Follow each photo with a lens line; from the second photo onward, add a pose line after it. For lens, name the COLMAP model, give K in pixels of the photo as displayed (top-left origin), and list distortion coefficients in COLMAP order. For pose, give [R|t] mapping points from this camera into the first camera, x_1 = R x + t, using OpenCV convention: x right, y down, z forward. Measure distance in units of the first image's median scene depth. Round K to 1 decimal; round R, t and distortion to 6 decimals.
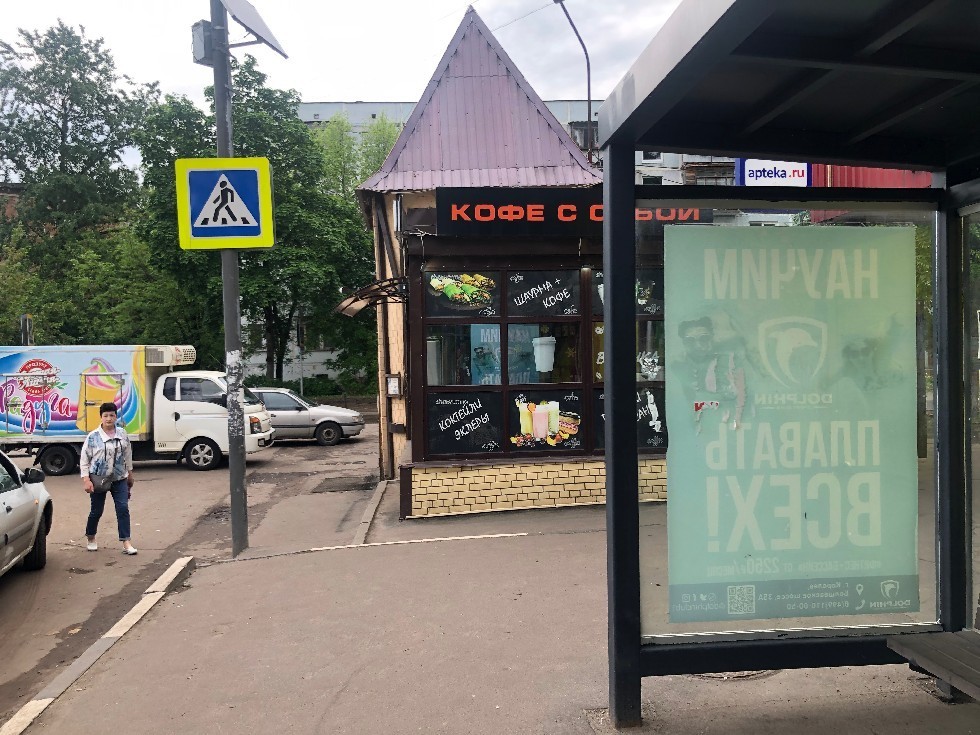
lens RADIAL K [[854.5, 0, 490.0], [0, 854.5, 367.5], [0, 0, 1]] dist [-0.007169, -0.004107]
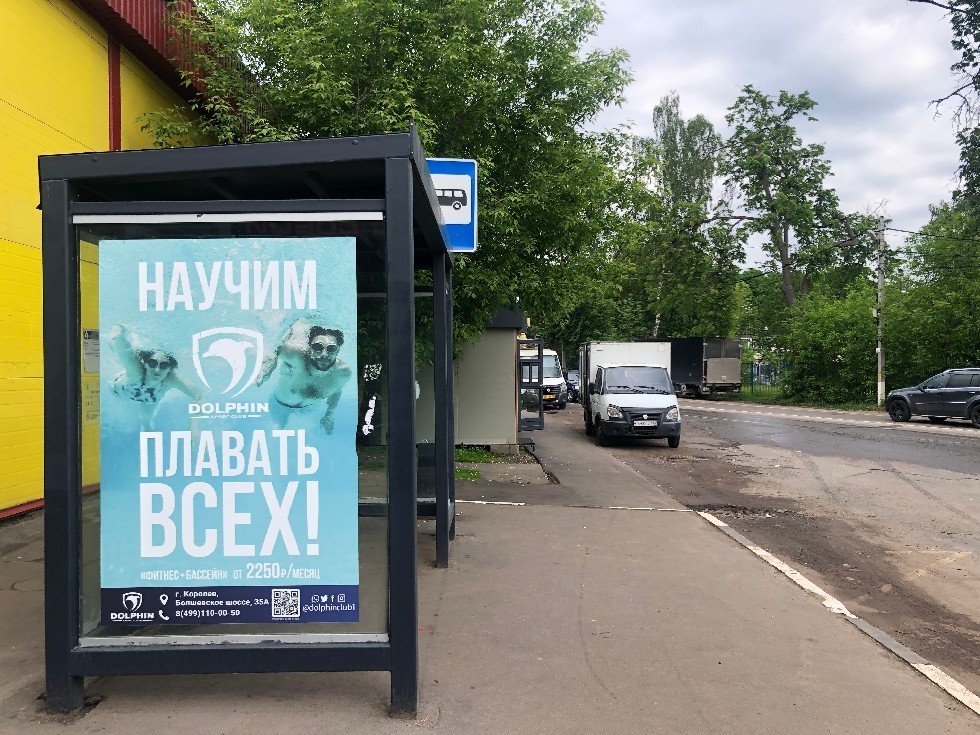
lens RADIAL K [[799.4, 0, 490.0], [0, 799.4, 367.5], [0, 0, 1]] dist [0.008915, 0.002725]
pose [[0.995980, 0.002837, -0.089535, 0.745768], [-0.003070, 0.999992, -0.002463, -0.010177], [0.089527, 0.002728, 0.995981, 0.076680]]
